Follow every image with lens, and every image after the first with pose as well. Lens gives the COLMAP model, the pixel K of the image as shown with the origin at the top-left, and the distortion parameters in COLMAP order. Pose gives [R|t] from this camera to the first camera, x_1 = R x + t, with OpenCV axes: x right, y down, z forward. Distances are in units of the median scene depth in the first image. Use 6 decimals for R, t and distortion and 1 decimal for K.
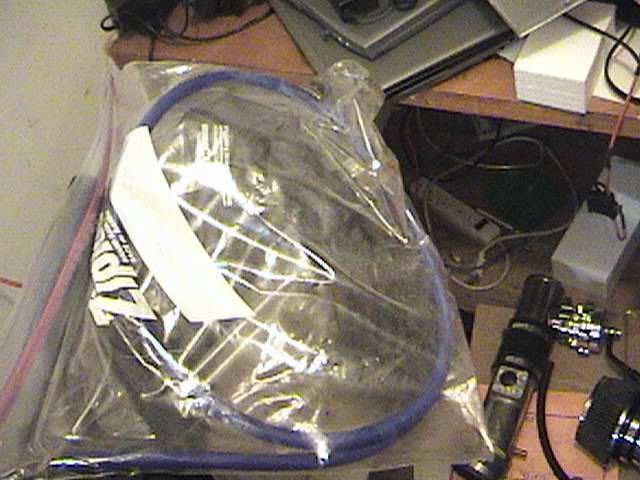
lens RADIAL K [[876.7, 0, 320.0], [0, 876.7, 240.0], [0, 0, 1]] dist [-0.300030, 0.398643]
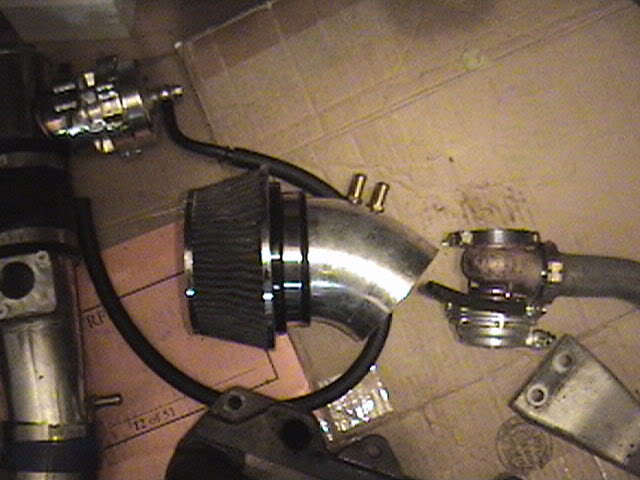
lens RADIAL K [[876.7, 0, 320.0], [0, 876.7, 240.0], [0, 0, 1]] dist [-0.300030, 0.398643]
pose [[0.784813, -0.475890, 0.396985, 0.176548], [0.346051, 0.867923, 0.356313, 0.032908], [-0.514118, -0.142262, 0.845839, 0.520898]]
